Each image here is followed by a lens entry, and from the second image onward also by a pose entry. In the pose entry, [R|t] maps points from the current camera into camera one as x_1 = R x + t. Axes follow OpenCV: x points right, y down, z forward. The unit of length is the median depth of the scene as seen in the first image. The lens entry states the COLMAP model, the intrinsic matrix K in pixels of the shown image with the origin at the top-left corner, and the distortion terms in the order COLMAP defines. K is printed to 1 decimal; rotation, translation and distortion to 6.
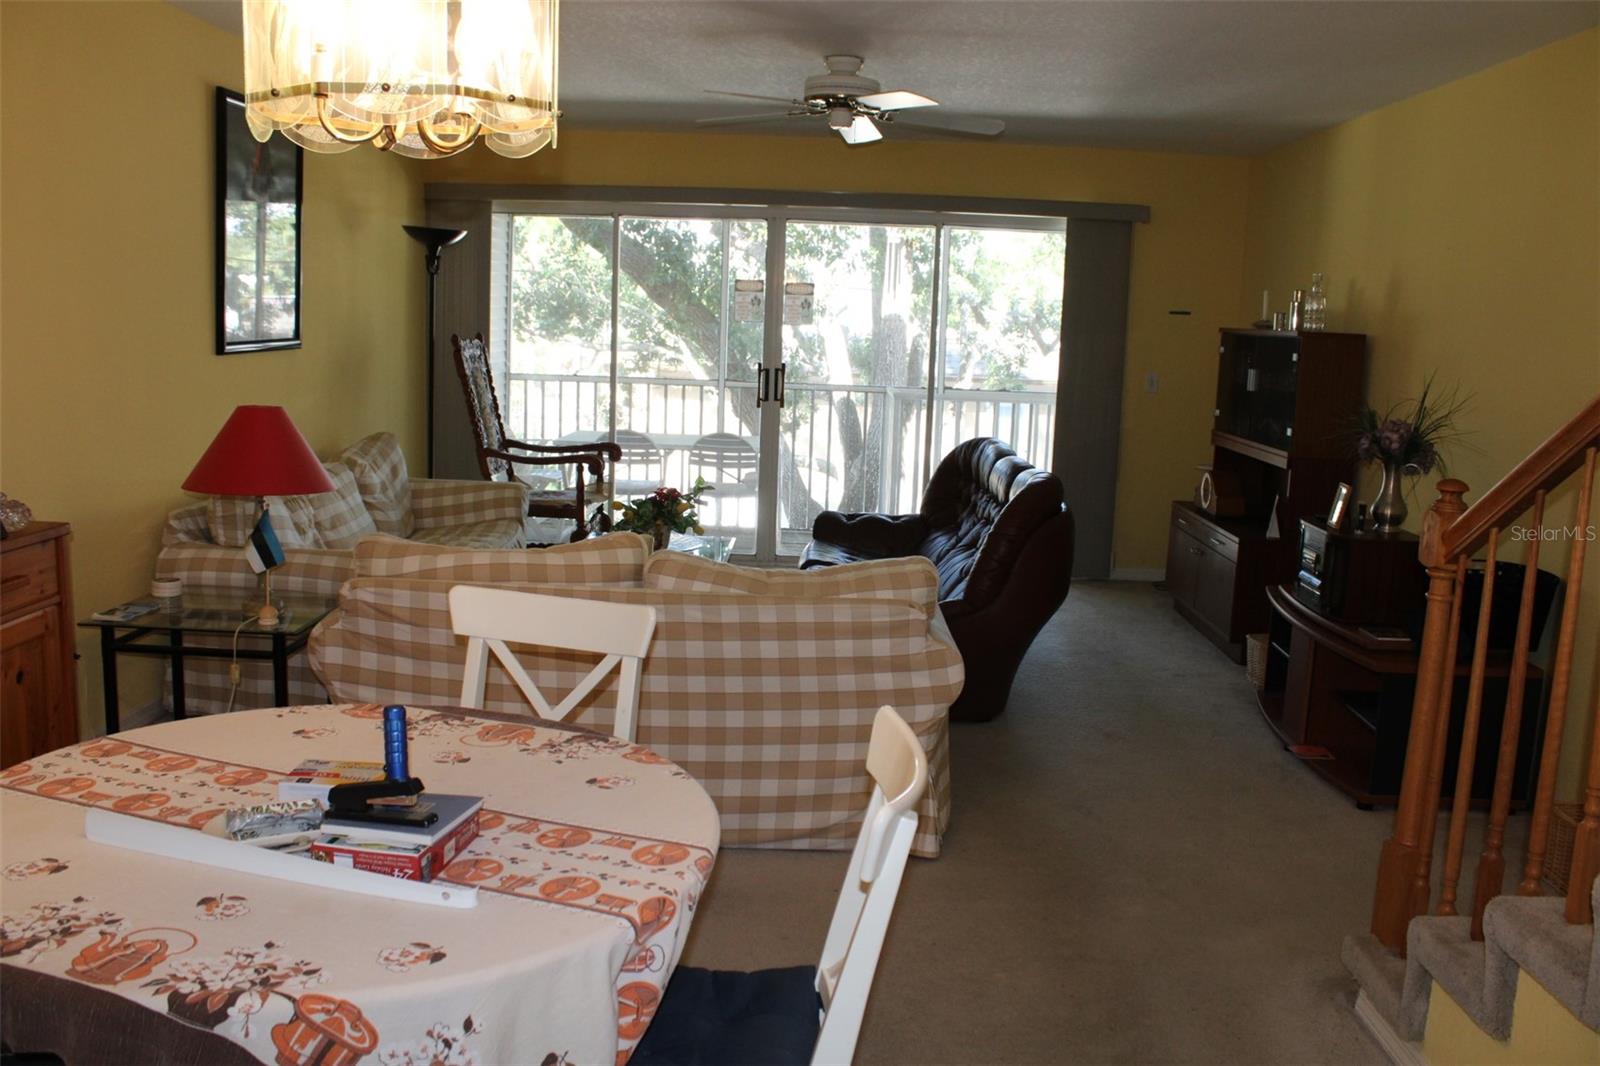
lens RADIAL K [[1351.1, 0, 800.0], [0, 1351.1, 533.0], [0, 0, 1]] dist [-0.159513, 0.146047]
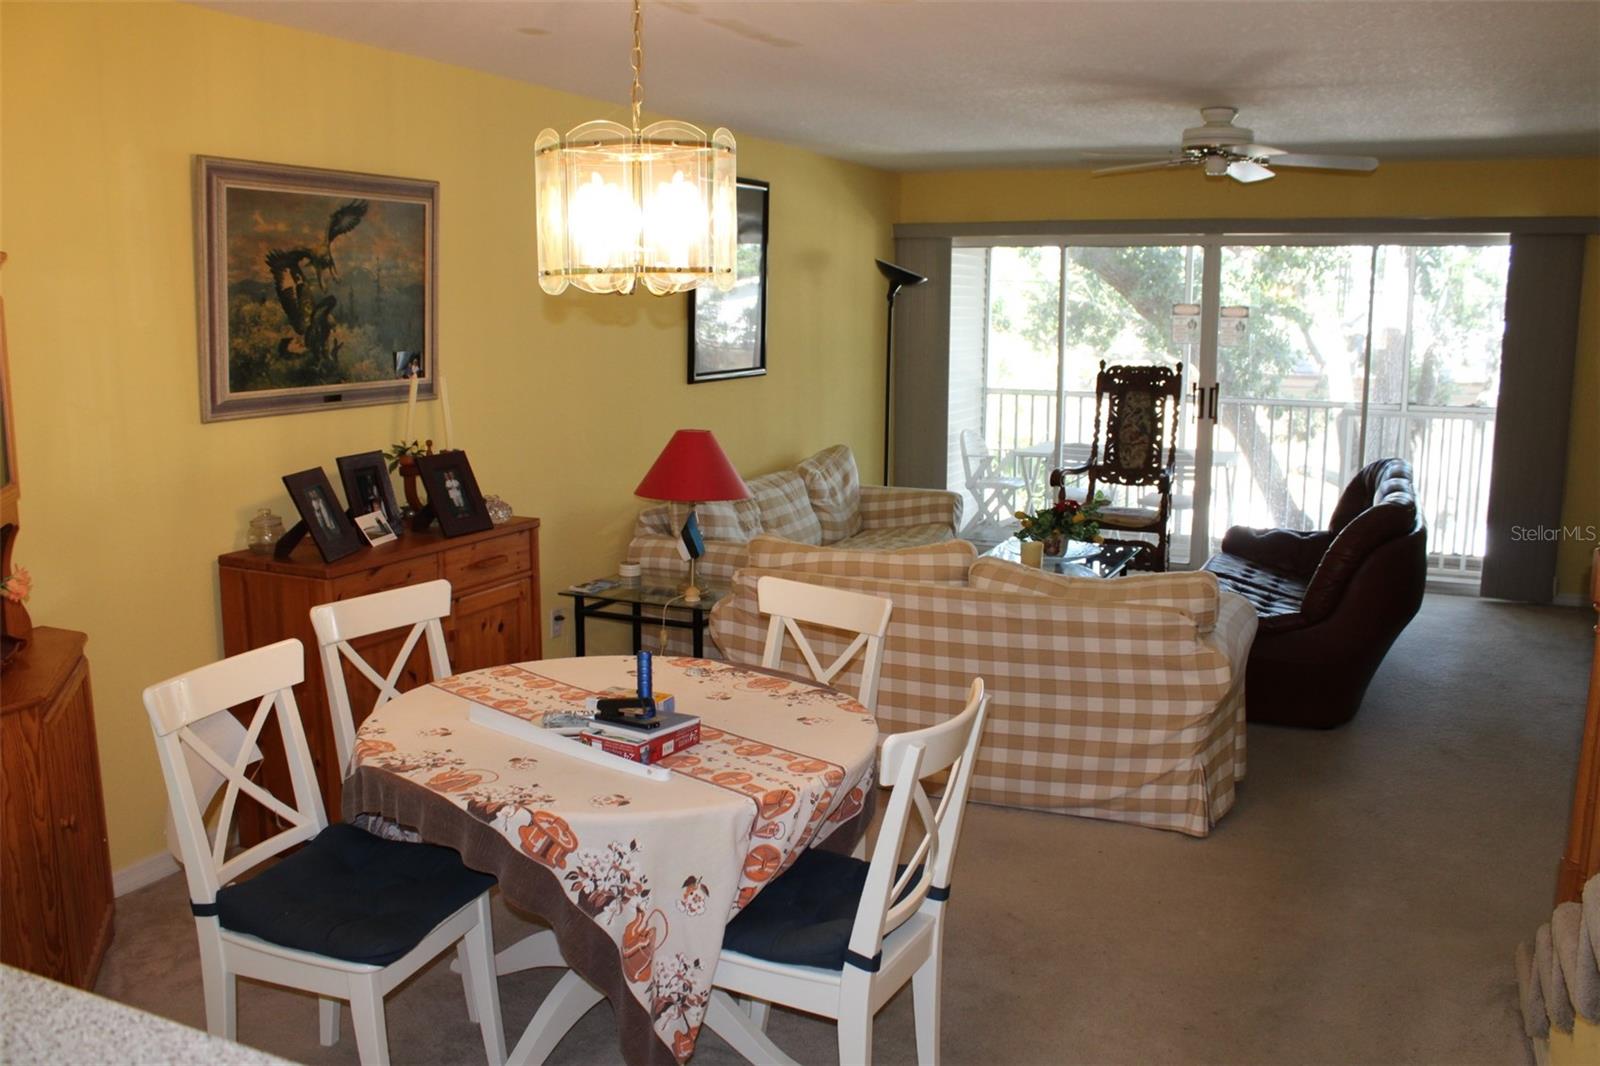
lens RADIAL K [[1351.1, 0, 800.0], [0, 1351.1, 533.0], [0, 0, 1]] dist [-0.159513, 0.146047]
pose [[0.915535, 0.035513, -0.400668, 0.230080], [-0.035377, 0.999344, 0.007738, -0.011522], [0.400680, 0.007090, 0.916191, -0.168557]]
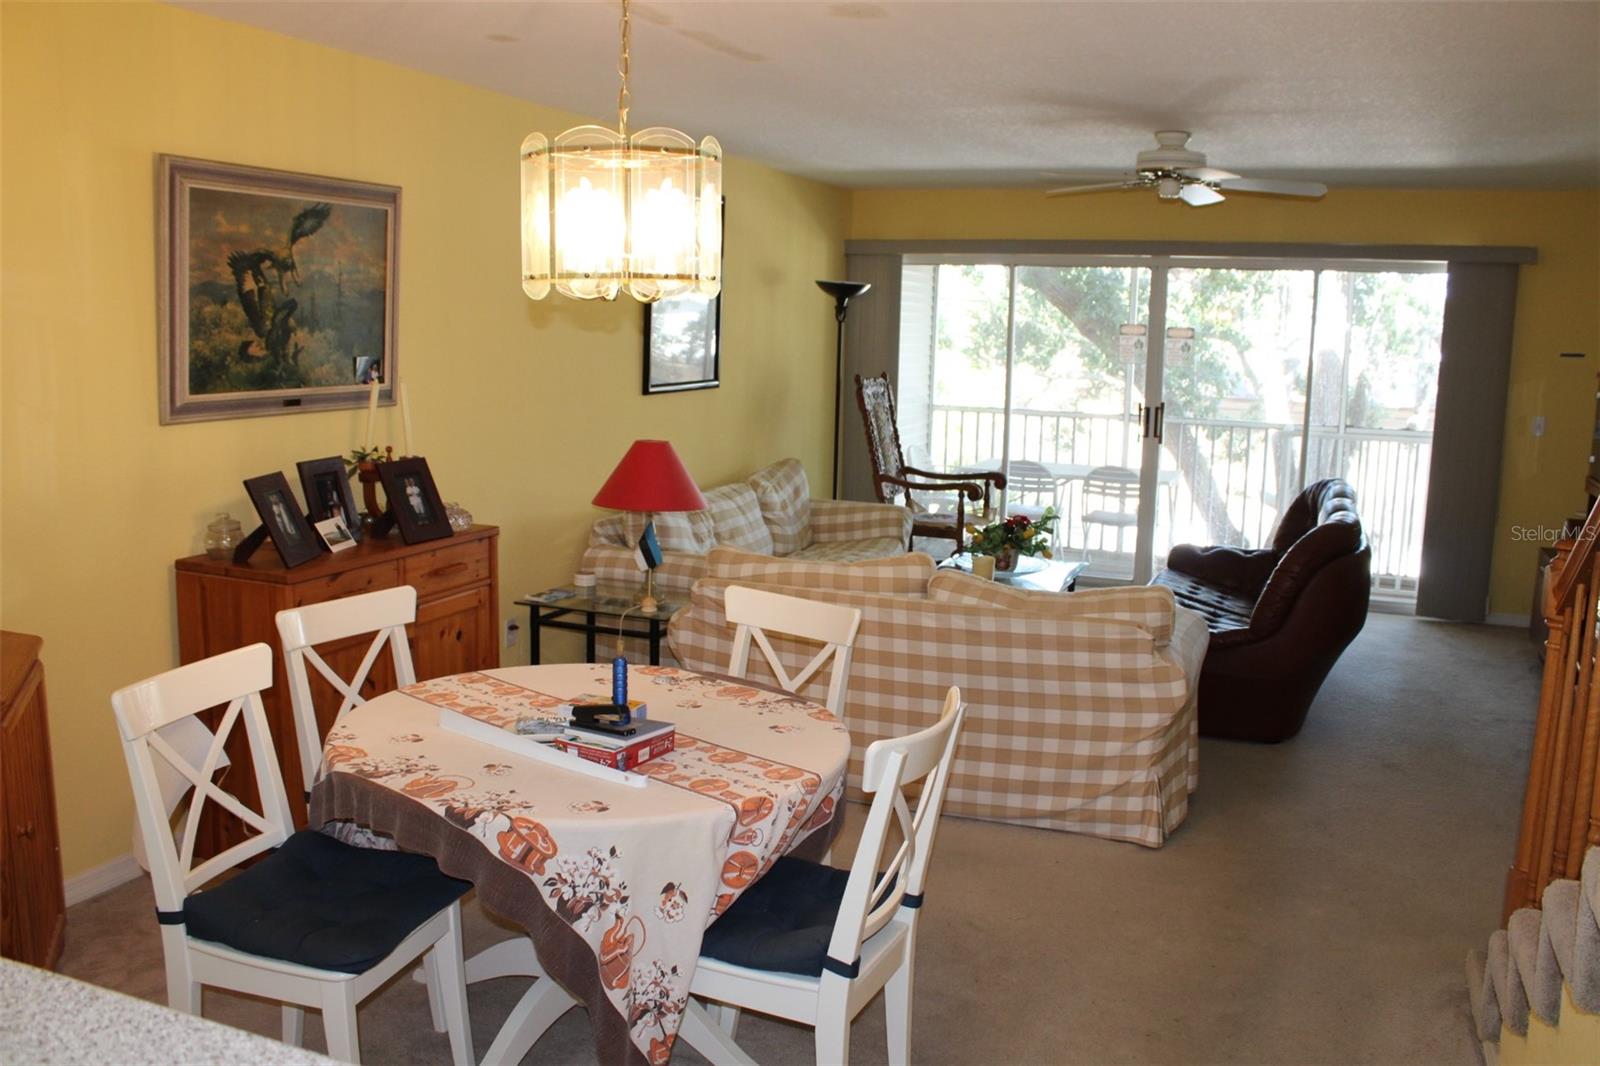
lens RADIAL K [[1345.9, 0, 797.5], [0, 1345.9, 538.3], [0, 0, 1]] dist [-0.160110, 0.145240]
pose [[0.932775, 0.042957, -0.357890, 0.208695], [-0.046669, 0.998909, -0.001736, -0.006743], [0.357425, 0.018322, 0.933762, -0.177887]]
